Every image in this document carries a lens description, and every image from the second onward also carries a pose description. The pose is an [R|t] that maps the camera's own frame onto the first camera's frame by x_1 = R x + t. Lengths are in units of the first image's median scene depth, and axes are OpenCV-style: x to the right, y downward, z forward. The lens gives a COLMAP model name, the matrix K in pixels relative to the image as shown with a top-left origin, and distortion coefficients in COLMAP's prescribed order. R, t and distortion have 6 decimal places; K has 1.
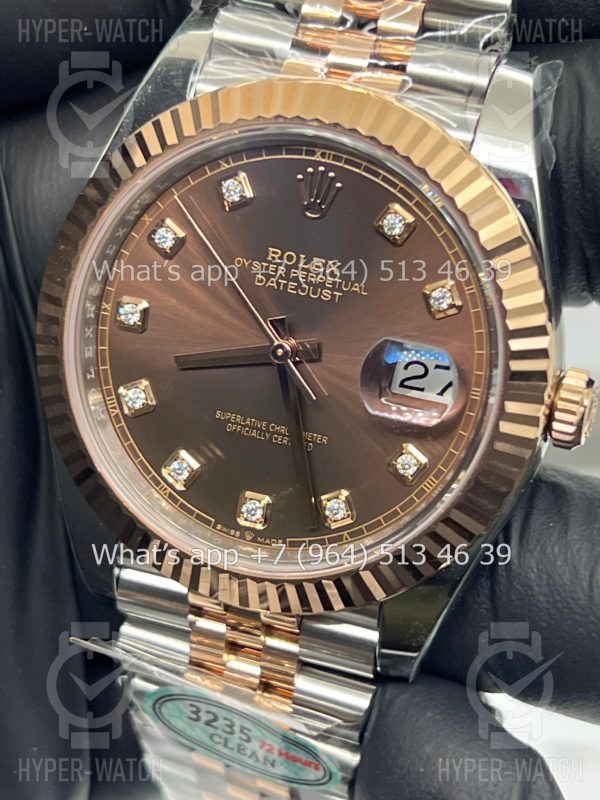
lens RADIAL K [[1718.4, 0, 302.5], [0, 1718.4, 404.4], [0, 0, 1]] dist [-0.084943, 0.000000]
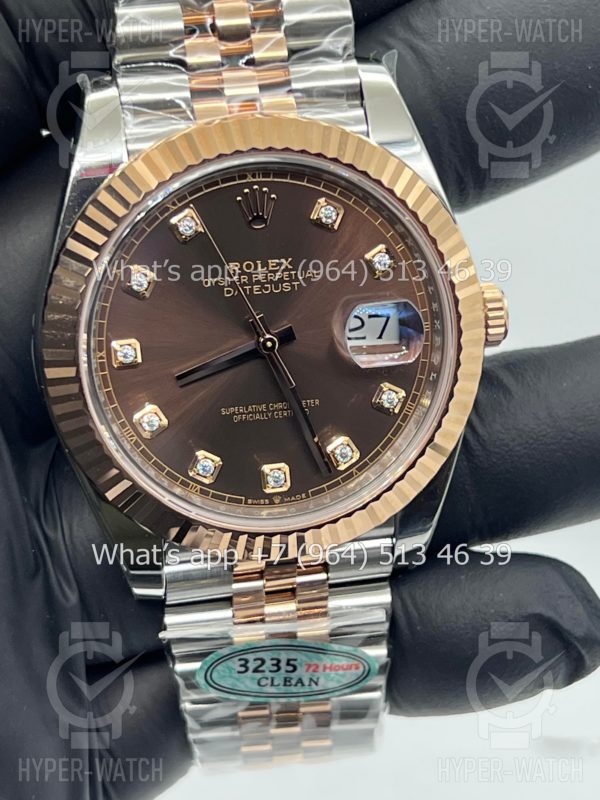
lens RADIAL K [[1718.4, 0, 298.2], [0, 1718.4, 398.7], [0, 0, 1]] dist [-0.084943, 0.000000]
pose [[0.876181, -0.318332, 0.361900, -0.431286], [0.306493, 0.947477, 0.091376, -0.095395], [-0.371980, 0.030858, 0.927728, -0.112550]]
